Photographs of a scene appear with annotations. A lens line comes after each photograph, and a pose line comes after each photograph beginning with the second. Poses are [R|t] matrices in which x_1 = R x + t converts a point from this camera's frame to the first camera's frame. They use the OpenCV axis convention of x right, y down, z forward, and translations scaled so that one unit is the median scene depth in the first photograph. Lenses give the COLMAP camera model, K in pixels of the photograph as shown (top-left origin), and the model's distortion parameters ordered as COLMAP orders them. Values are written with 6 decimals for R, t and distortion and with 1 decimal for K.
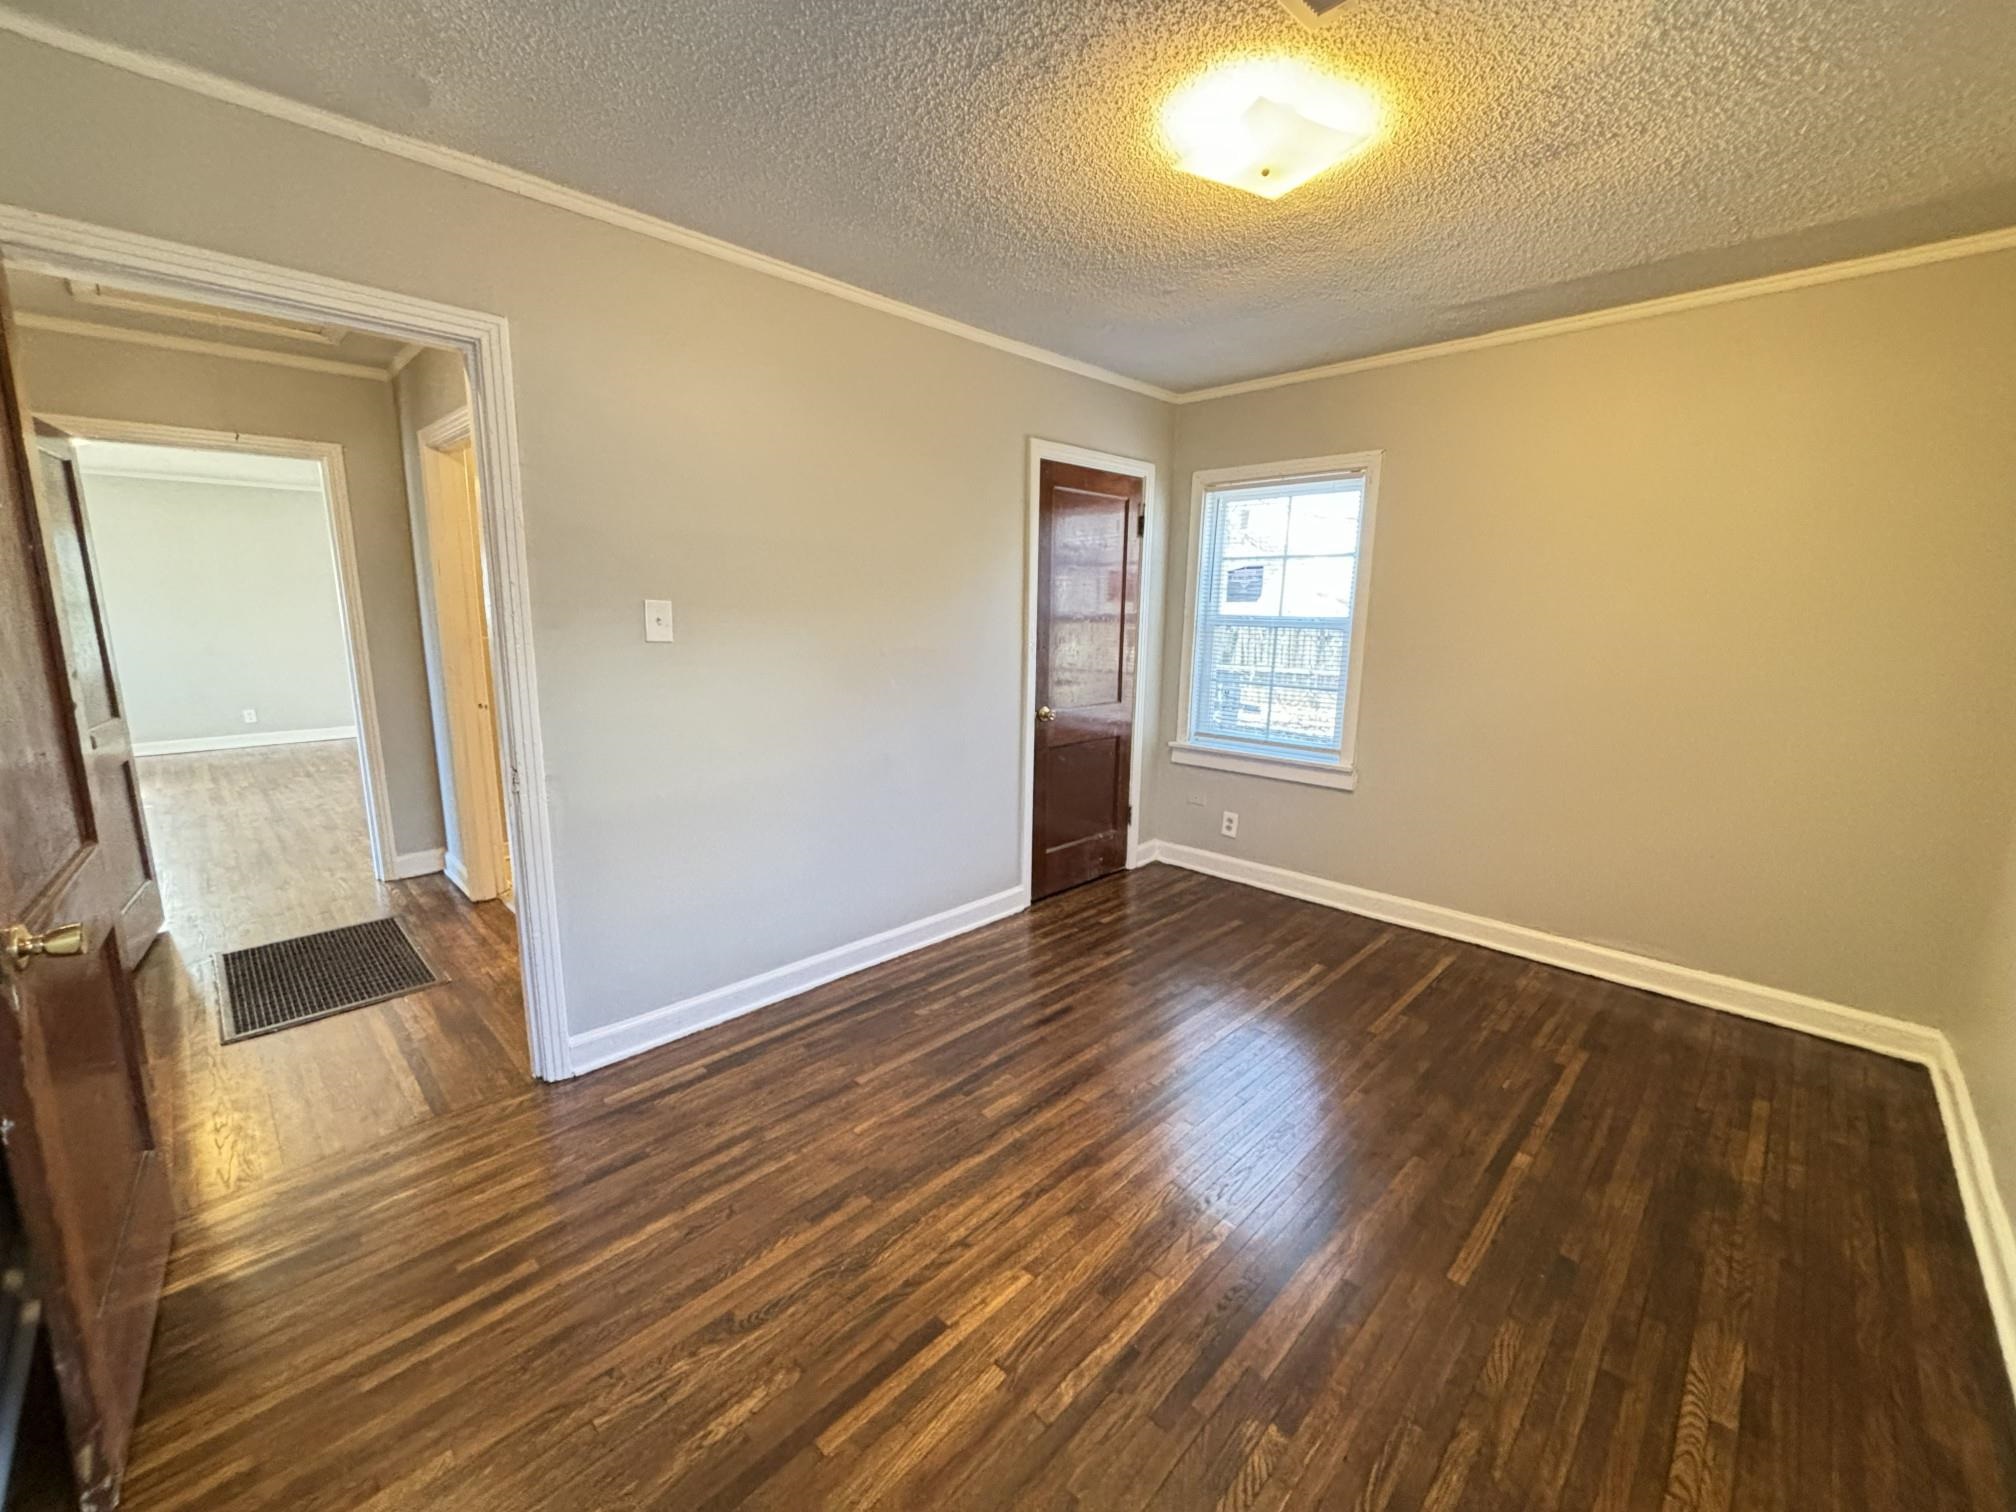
lens RADIAL K [[808.0, 0, 1008.0], [0, 808.0, 756.0], [0, 0, 1]] dist [-0.002014, 0.000048]
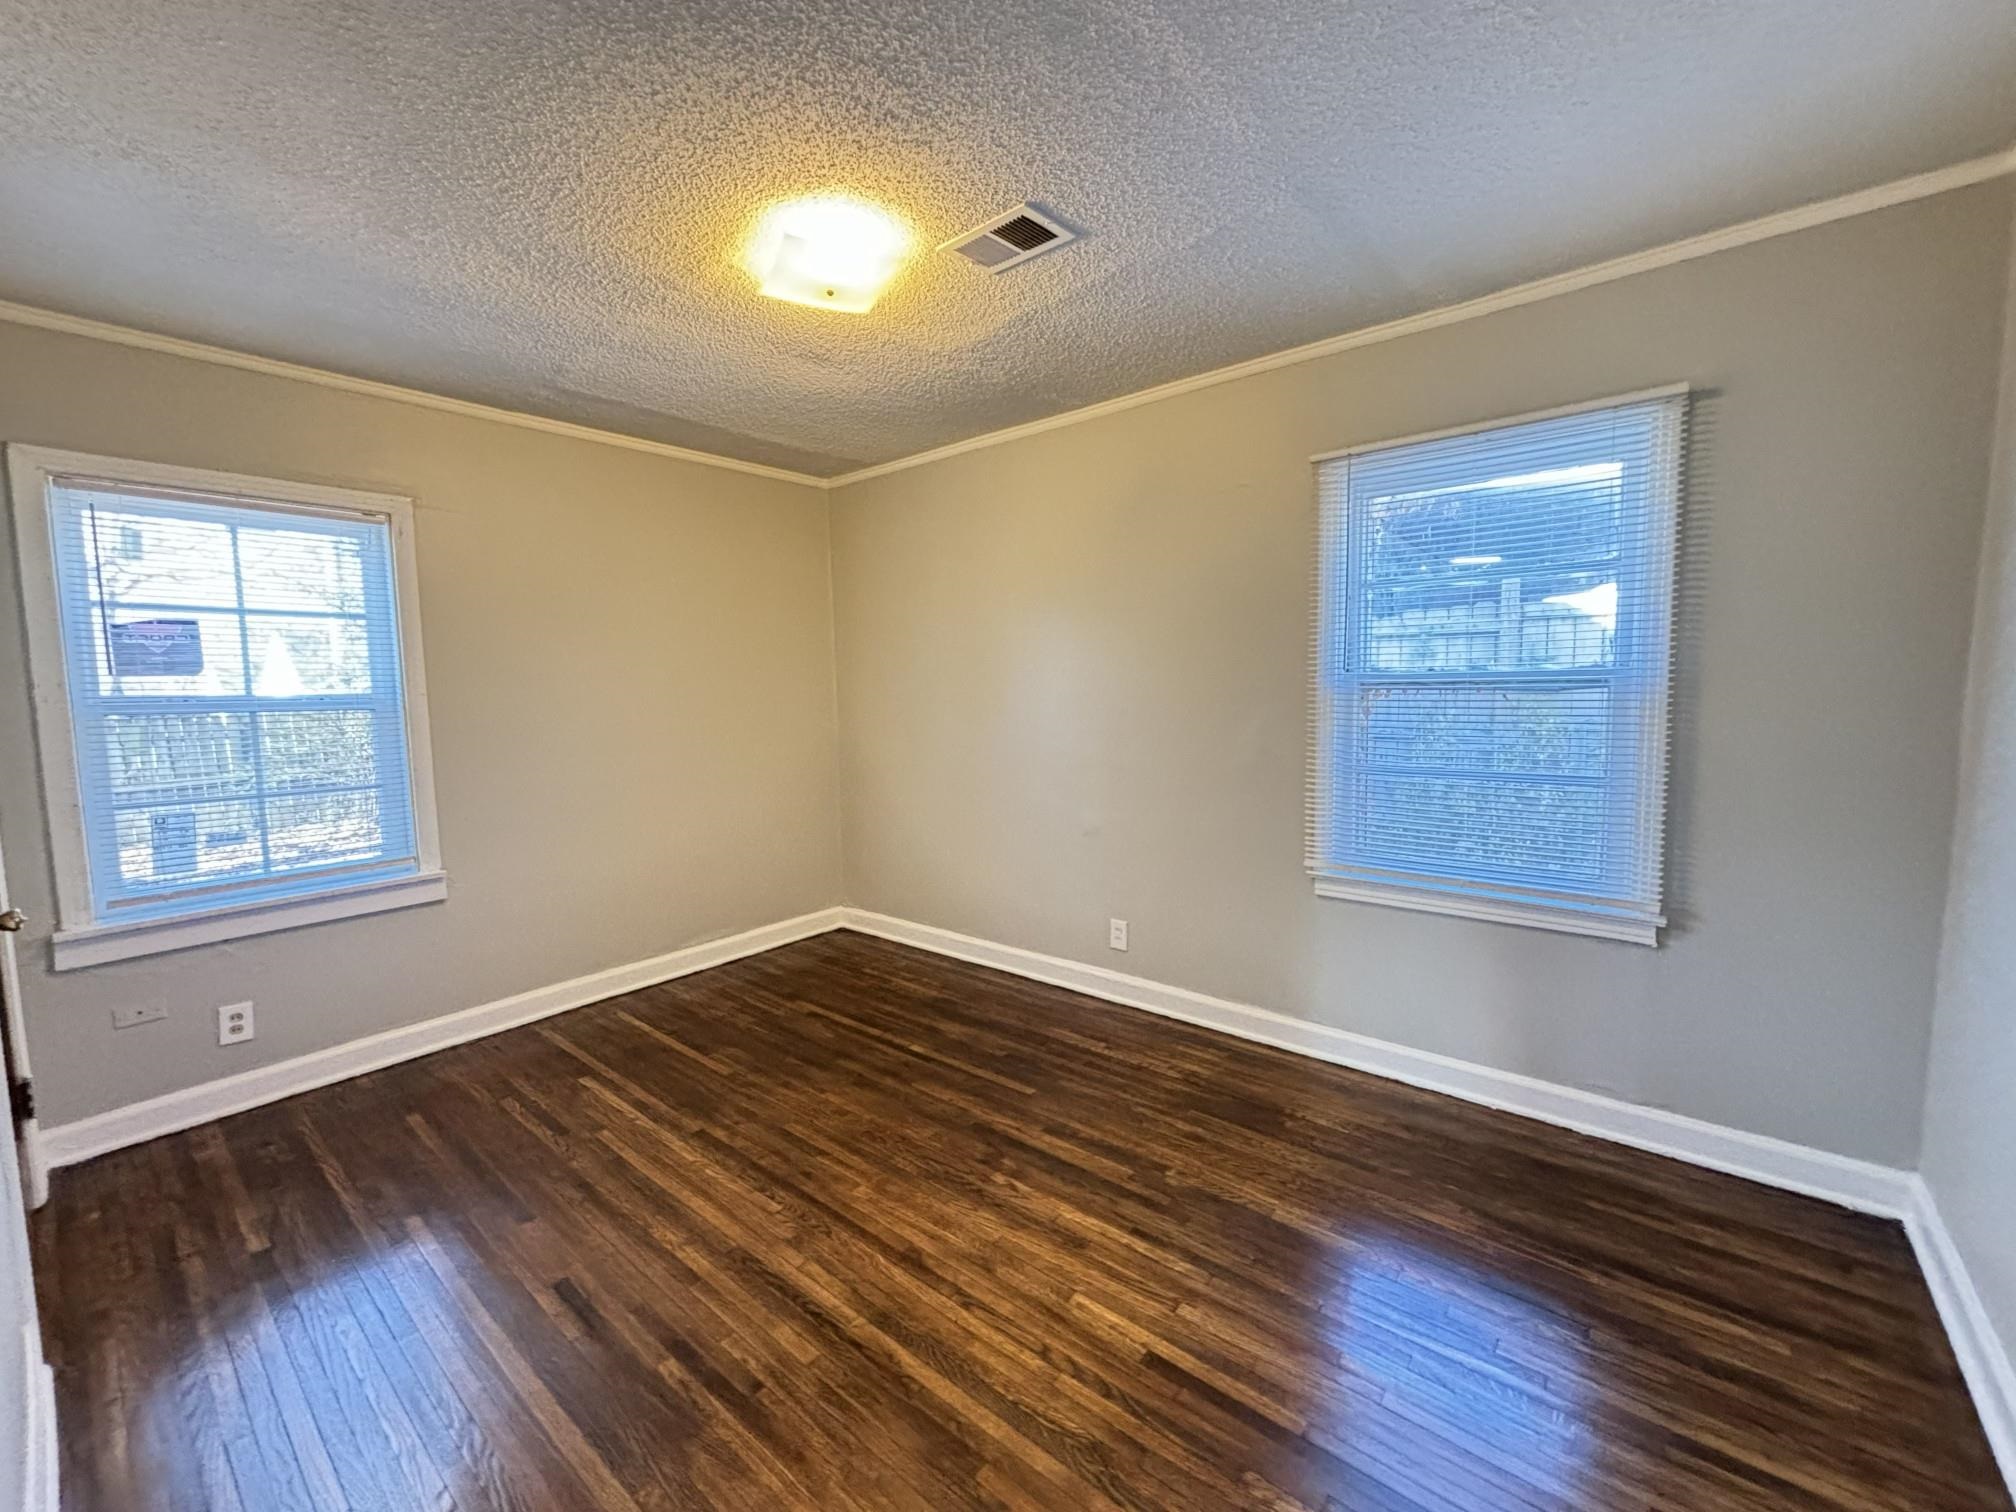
lens RADIAL K [[812.6, 0, 1006.2], [0, 812.6, 755.8], [0, 0, 1]] dist [-0.001567, 0.000975]
pose [[-0.078263, -0.100767, 0.991827, -0.643238], [0.197761, 0.973539, 0.114513, -0.122154], [-0.977121, 0.205107, -0.056264, 0.683043]]
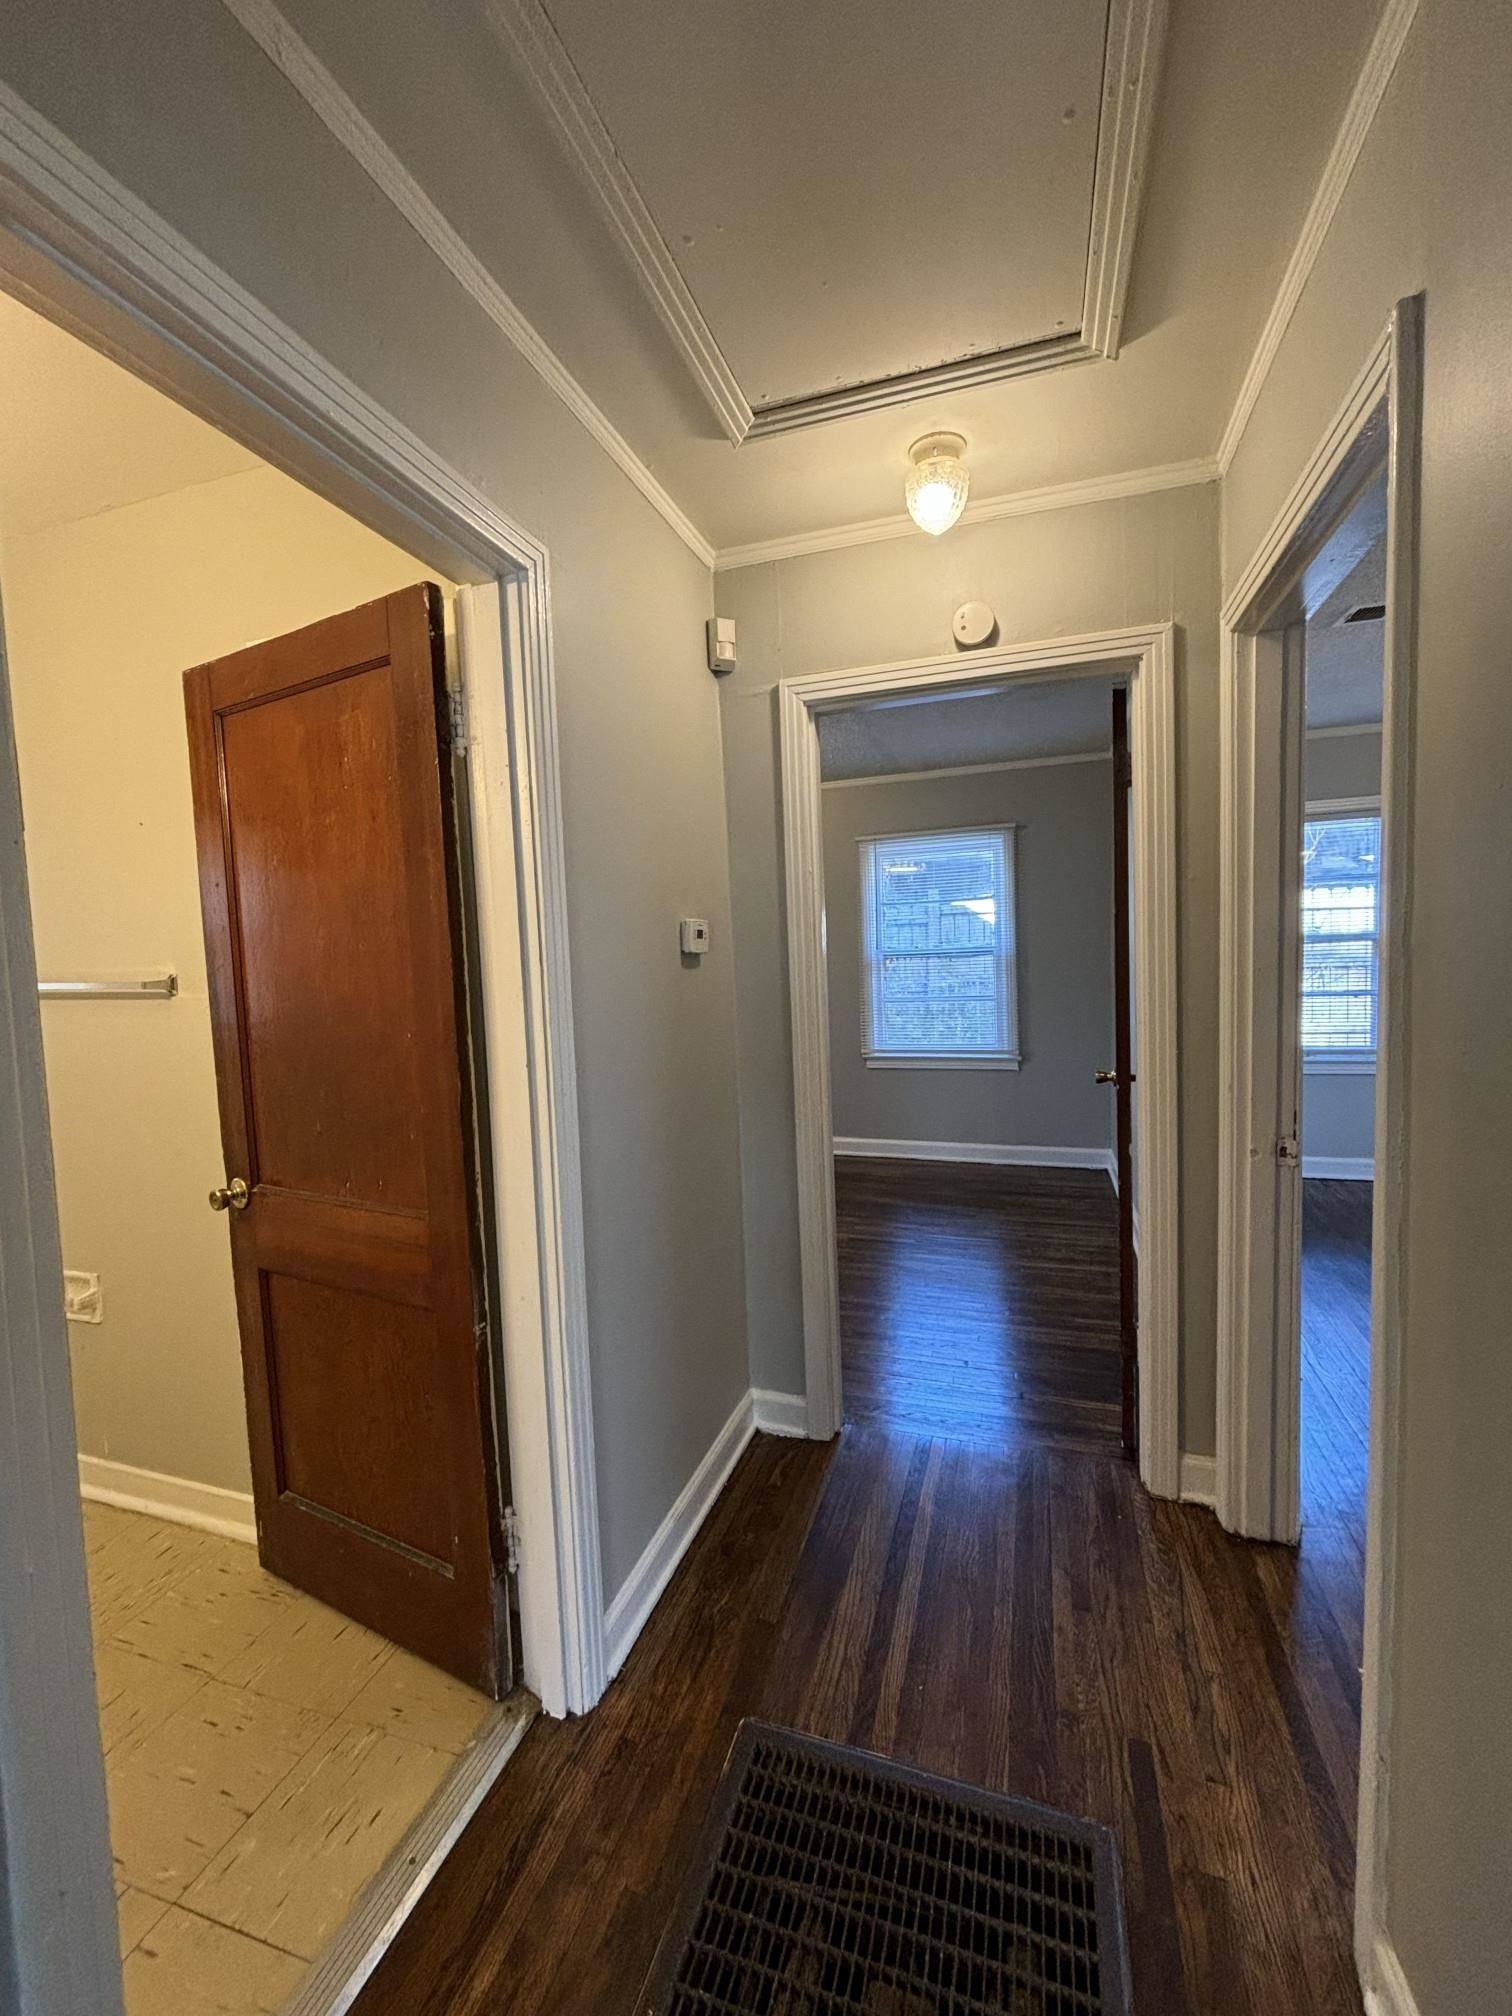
lens RADIAL K [[818.0, 0, 758.1], [0, 818.0, 1010.1], [0, 0, 1]] dist [-0.001678, 0.003378]
pose [[-0.434355, -0.058953, 0.898810, -1.336893], [0.188239, 0.969882, 0.154582, -0.242846], [-0.880853, 0.236335, -0.410176, 1.311982]]
